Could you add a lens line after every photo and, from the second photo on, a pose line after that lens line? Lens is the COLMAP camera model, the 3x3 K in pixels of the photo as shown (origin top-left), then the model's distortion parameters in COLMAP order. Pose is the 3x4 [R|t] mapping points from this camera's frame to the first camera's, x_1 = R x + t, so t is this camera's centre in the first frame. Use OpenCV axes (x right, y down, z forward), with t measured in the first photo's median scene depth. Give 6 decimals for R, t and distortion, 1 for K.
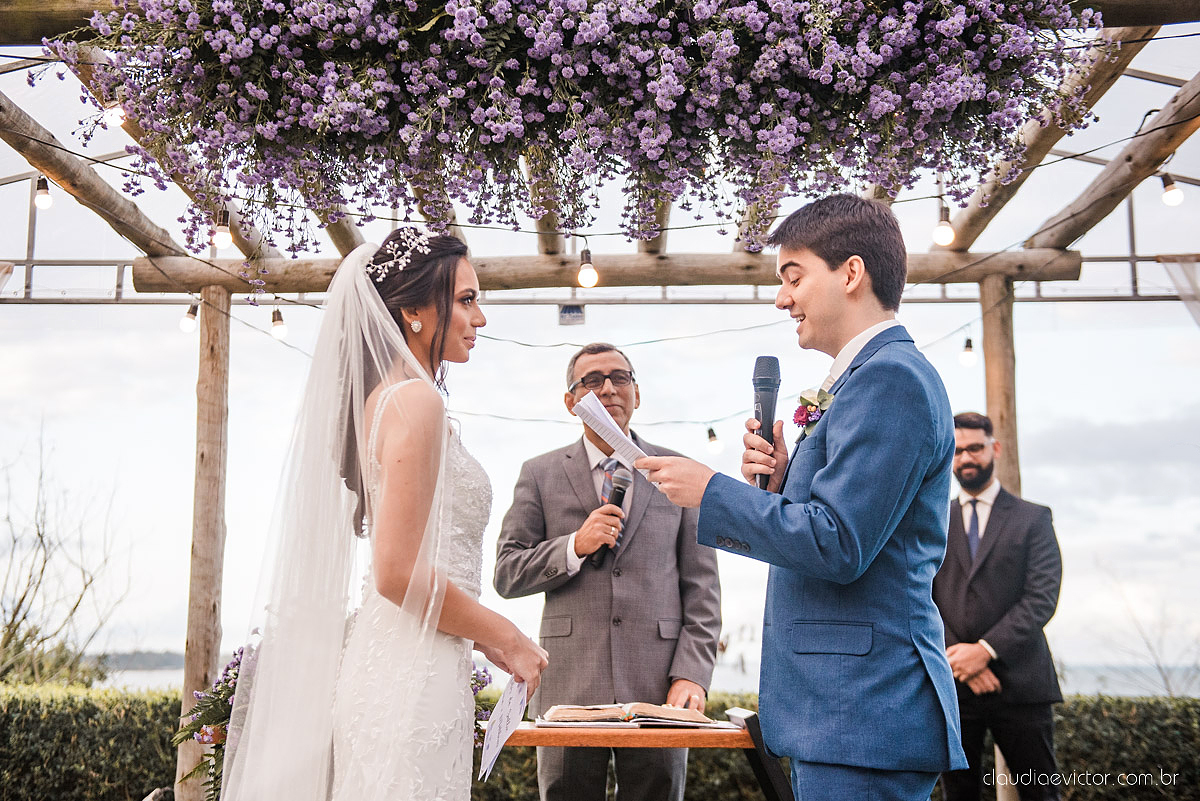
lens RADIAL K [[1513.3, 0, 543.8], [0, 1513.3, 403.2], [0, 0, 1]] dist [0.094508, 0.003944]
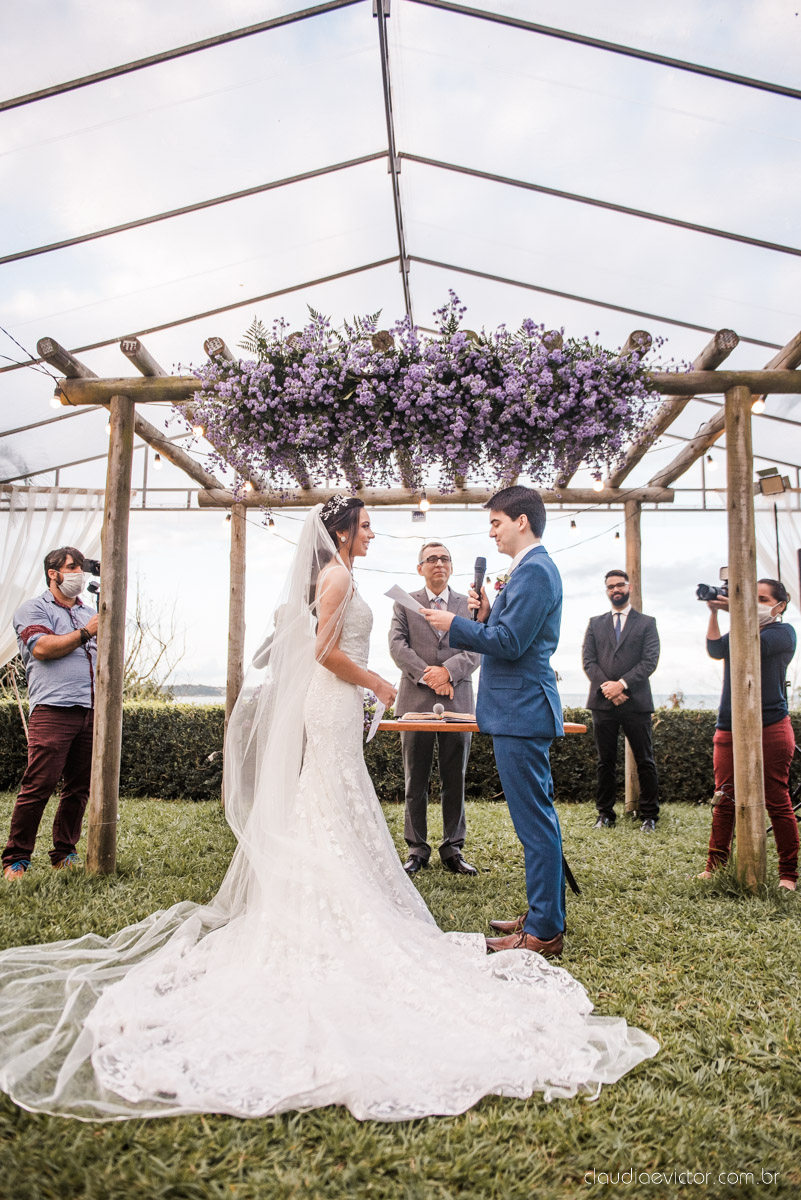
lens RADIAL K [[898.8, 0, 400.5], [0, 898.8, 600.0], [0, 0, 1]] dist [-0.043171, -0.004524]
pose [[0.999931, 0.005191, -0.010542, 0.011916], [-0.004499, 0.997901, 0.064598, -0.041634], [0.010855, -0.064546, 0.997856, -0.256443]]
